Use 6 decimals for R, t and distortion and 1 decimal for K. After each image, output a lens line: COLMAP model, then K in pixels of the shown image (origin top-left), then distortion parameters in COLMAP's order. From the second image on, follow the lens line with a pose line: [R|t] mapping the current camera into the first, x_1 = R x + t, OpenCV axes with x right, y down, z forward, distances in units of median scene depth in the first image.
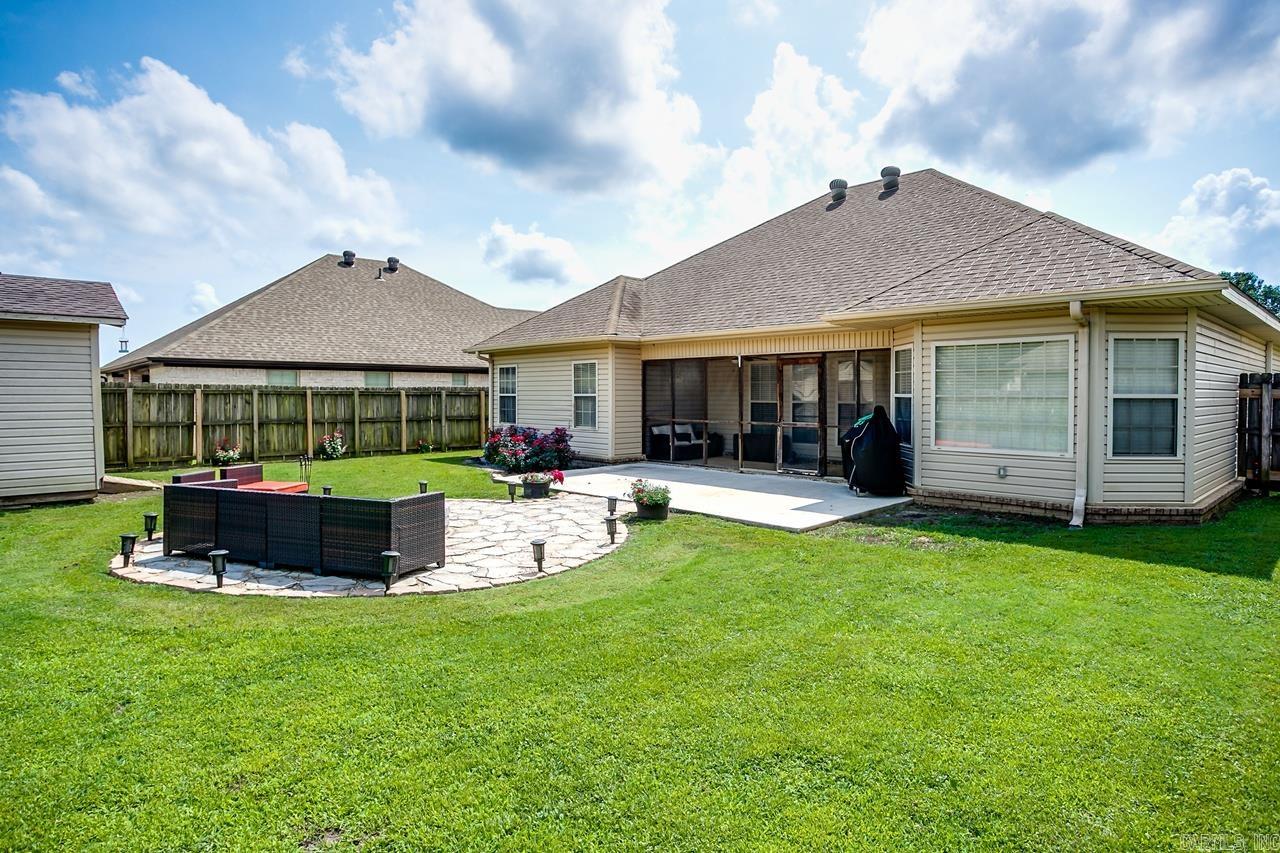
lens RADIAL K [[687.0, 0, 658.1], [0, 687.0, 400.5], [0, 0, 1]] dist [-0.042397, 0.004702]
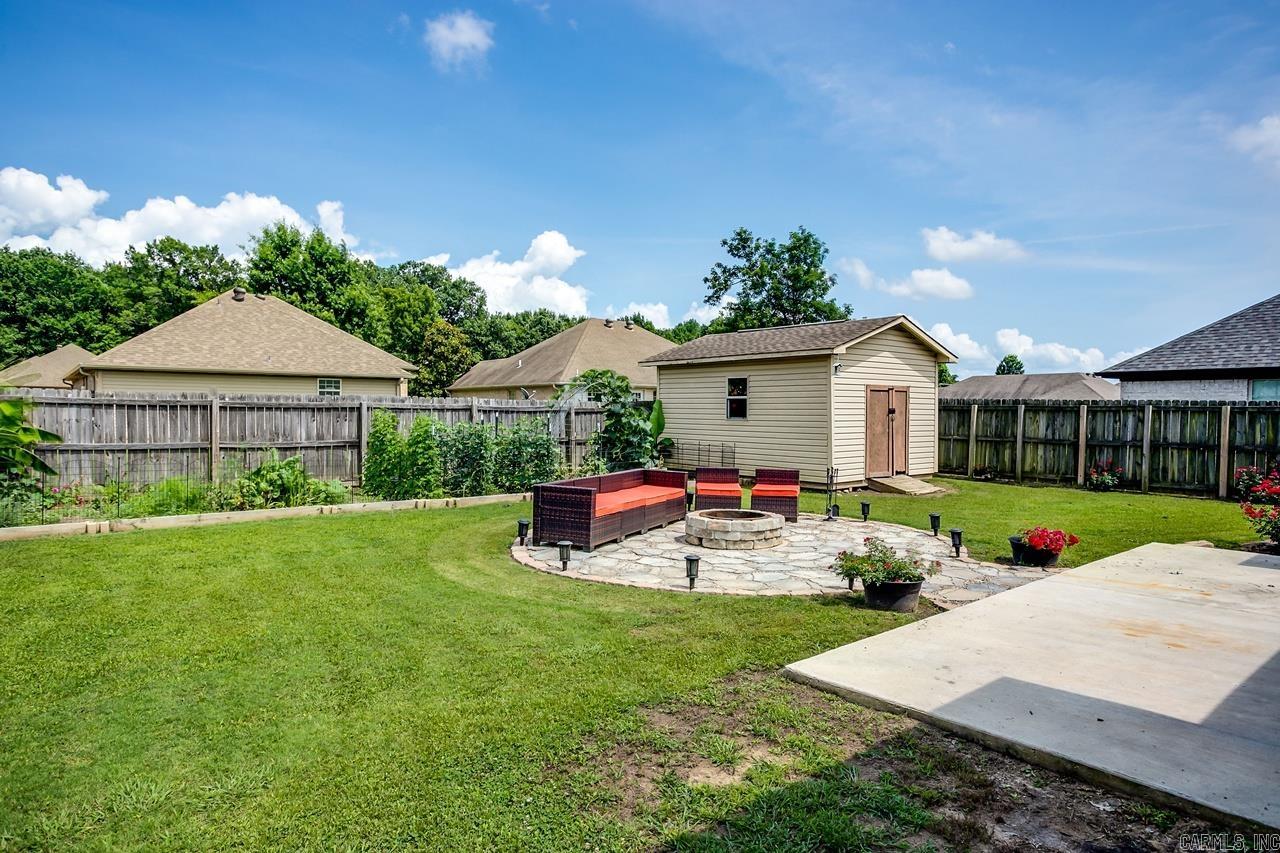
lens RADIAL K [[774.1, 0, 642.6], [0, 774.1, 419.2], [0, 0, 1]] dist [-0.037885, 0.034694]
pose [[-0.101911, 0.009110, -0.994752, 0.415578], [-0.014306, 0.999841, 0.010622, -0.000237], [0.994691, 0.015314, -0.101765, 0.478540]]
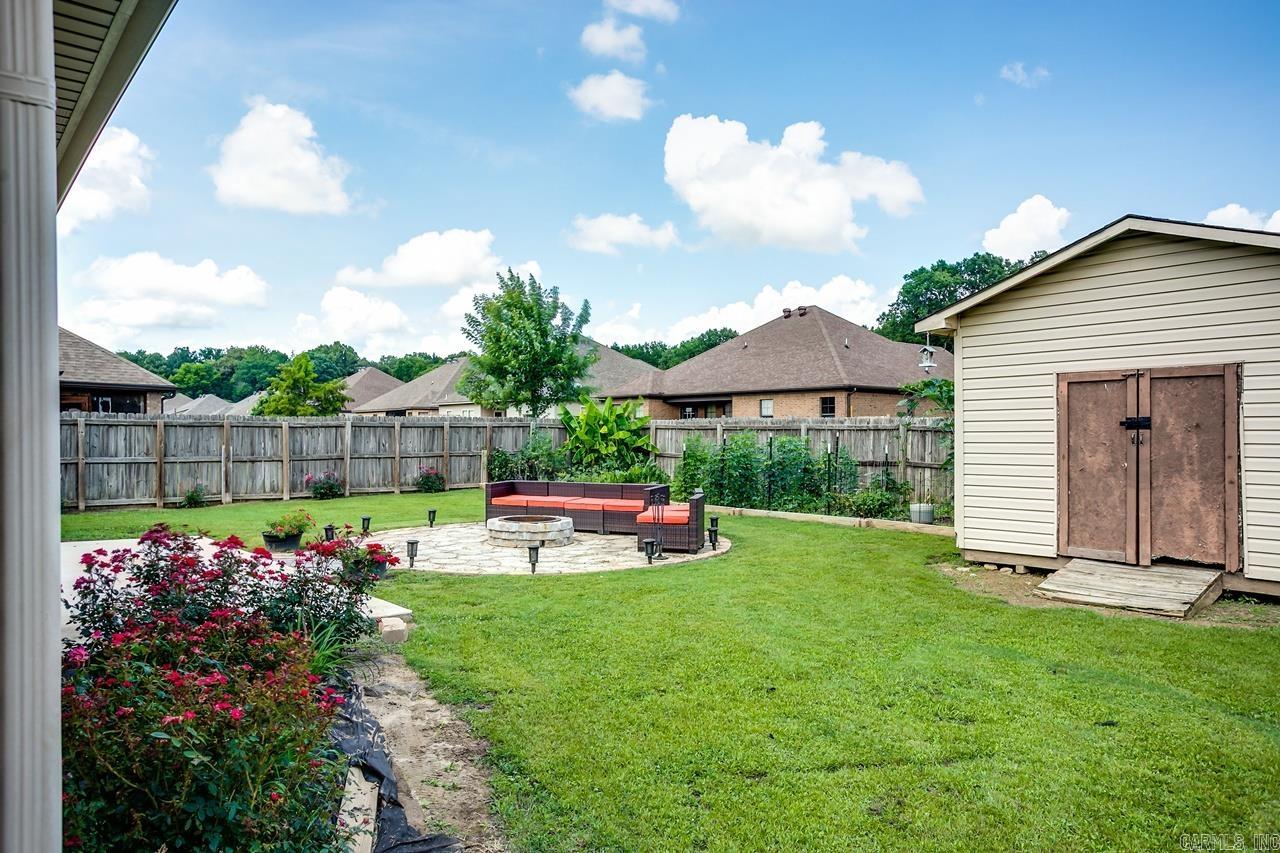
lens RADIAL K [[853.1, 0, 634.4], [0, 853.1, 431.9], [0, 0, 1]] dist [-0.004872, -0.000571]
pose [[-0.995930, -0.000576, 0.090127, -0.352508], [0.000073, 0.999974, 0.007198, -0.003222], [-0.090129, 0.007176, -0.995904, 1.230968]]
